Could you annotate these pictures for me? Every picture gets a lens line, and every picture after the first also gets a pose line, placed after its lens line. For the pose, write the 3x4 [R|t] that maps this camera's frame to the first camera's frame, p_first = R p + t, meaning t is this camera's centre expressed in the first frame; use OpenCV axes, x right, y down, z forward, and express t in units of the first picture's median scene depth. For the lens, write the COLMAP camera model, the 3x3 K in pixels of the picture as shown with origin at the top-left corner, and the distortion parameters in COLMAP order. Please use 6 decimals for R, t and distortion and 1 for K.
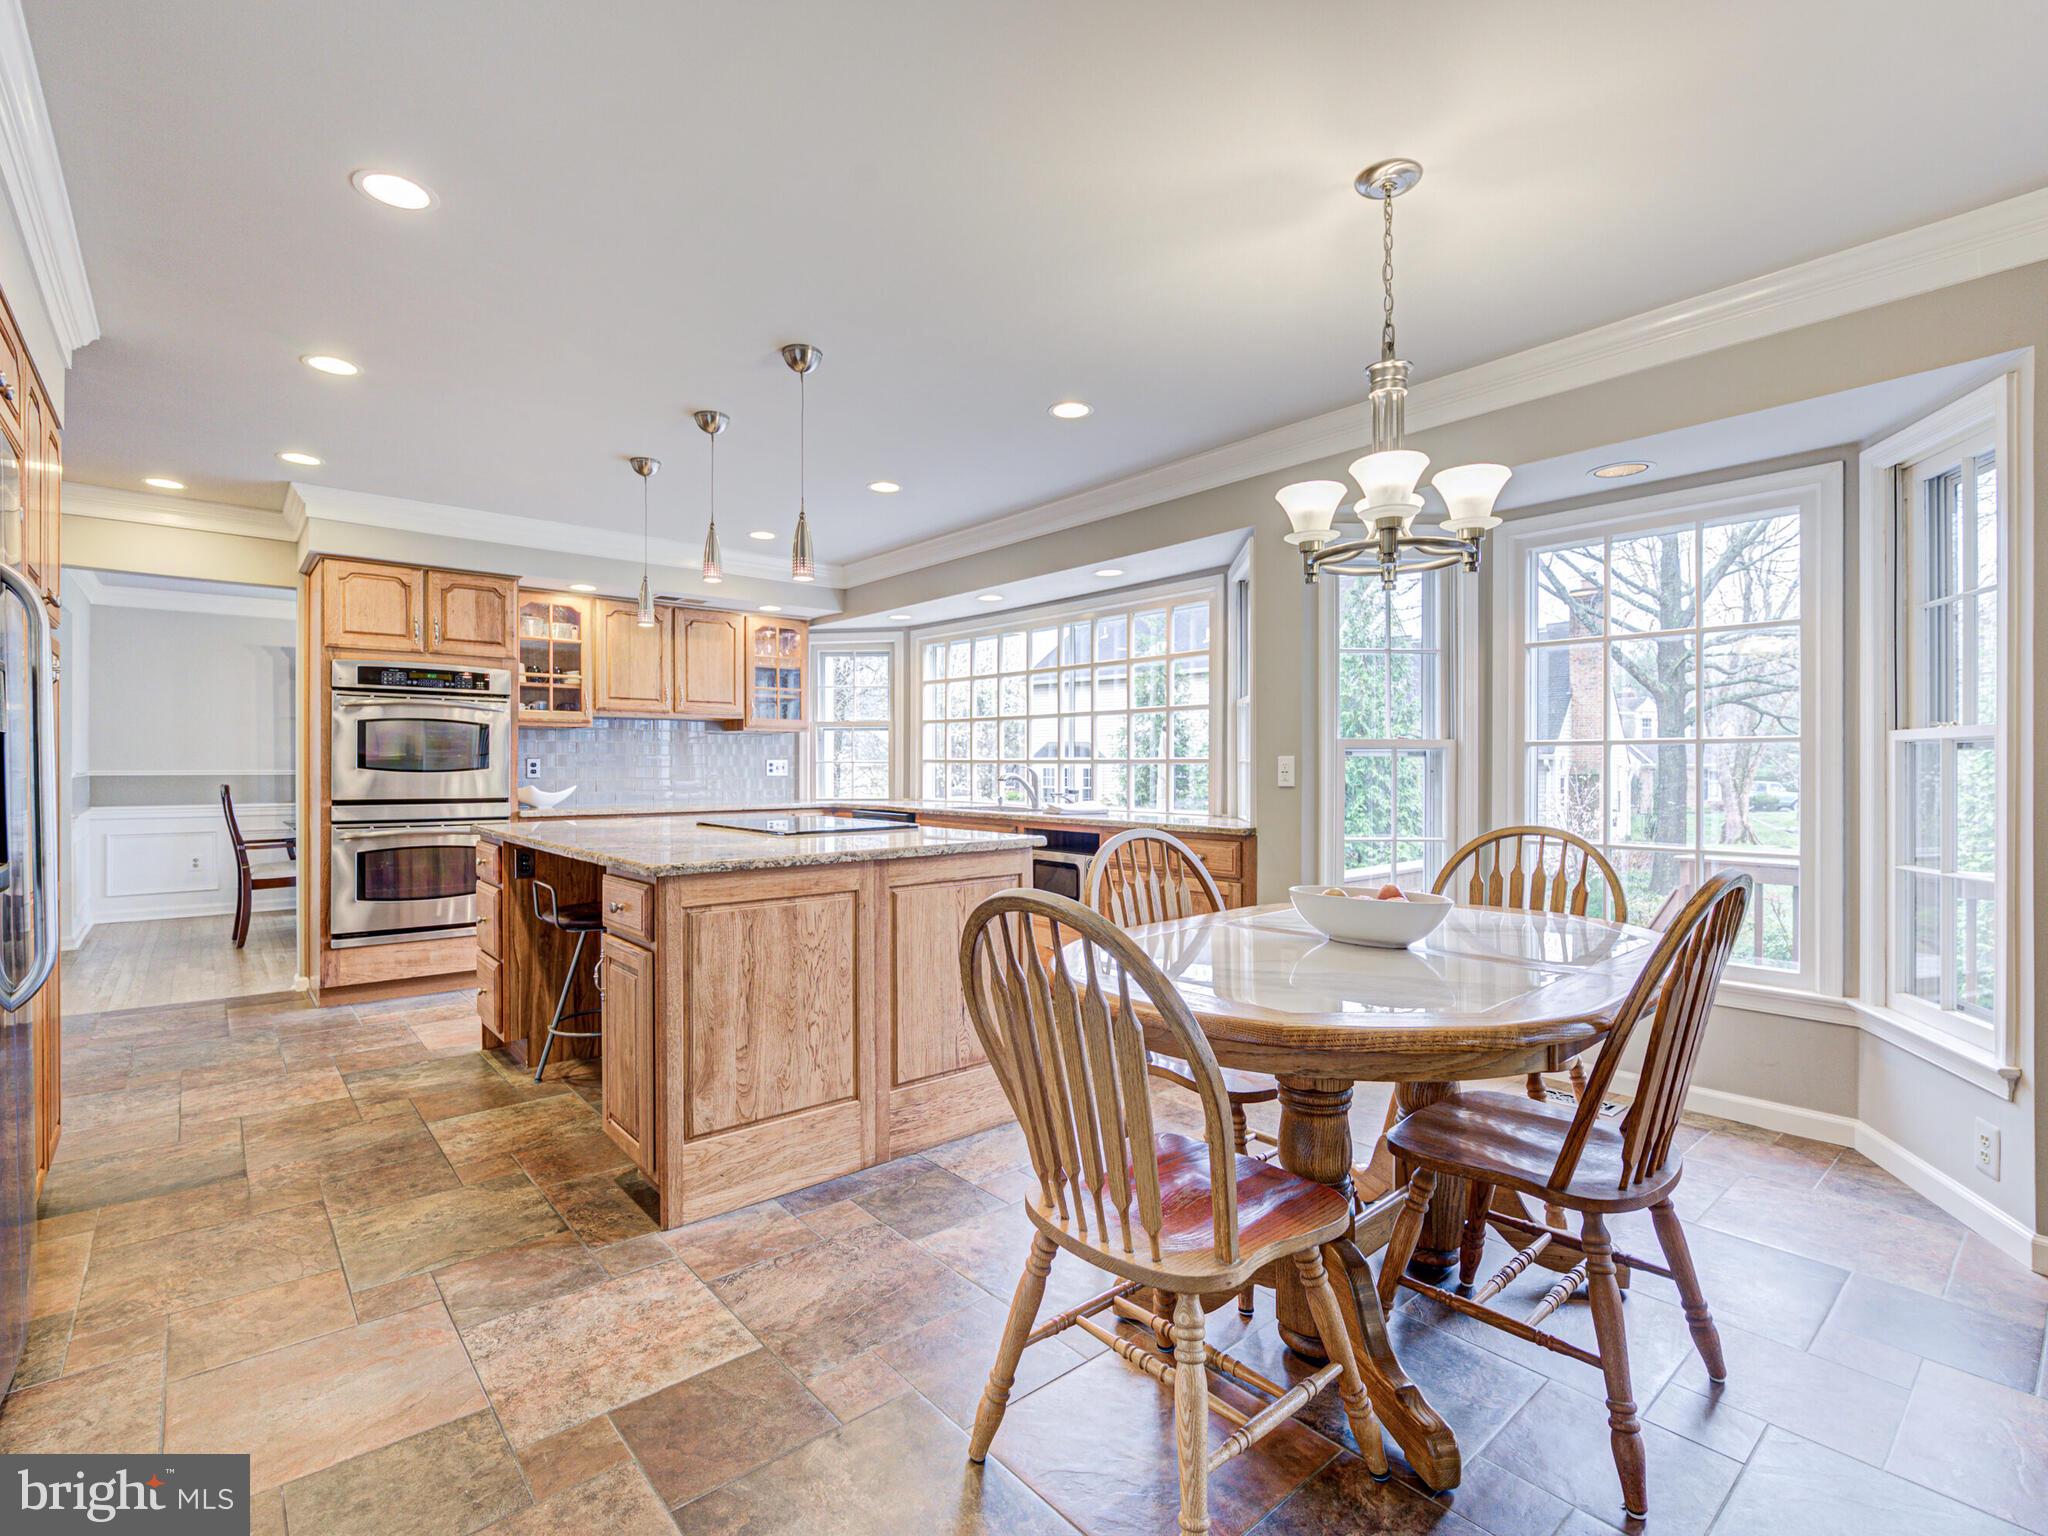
lens RADIAL K [[955.2, 0, 1024.0], [0, 955.2, 768.0], [0, 0, 1]] dist [0.001728, -0.013293]
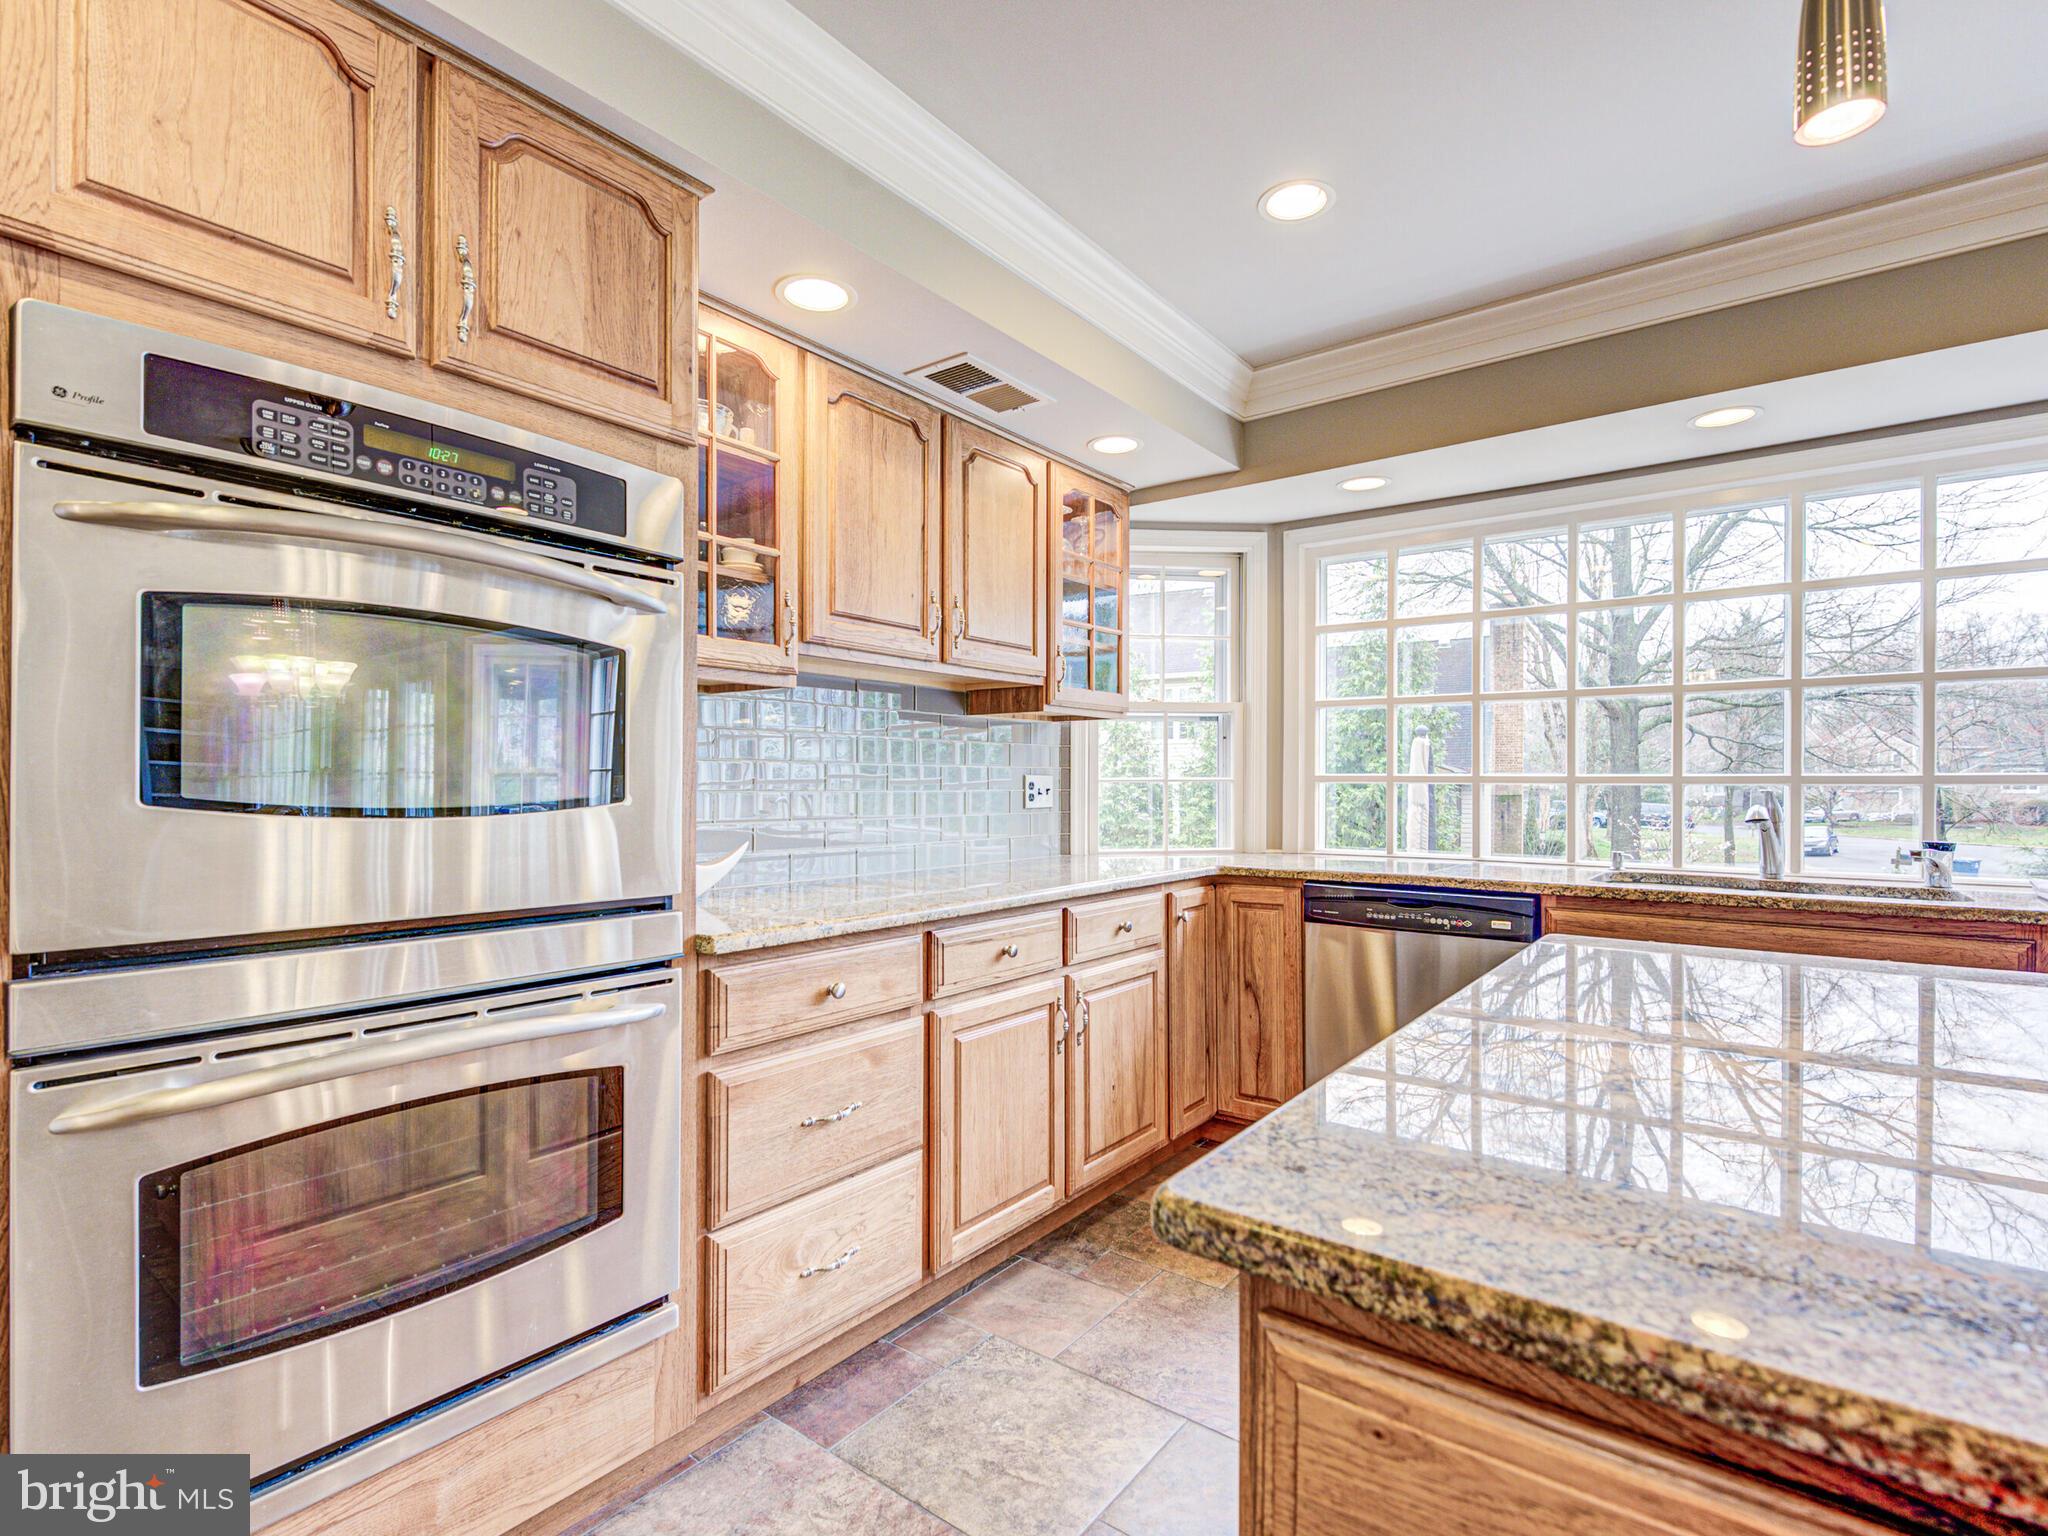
lens RADIAL K [[993.1, 0, 1024.0], [0, 993.1, 768.0], [0, 0, 1]] dist [0.001664, -0.006009]
pose [[0.979968, -0.009482, 0.198929, -0.495808], [0.015686, 0.999438, -0.029632, 0.001108], [-0.198536, 0.032159, 0.979566, 0.670459]]
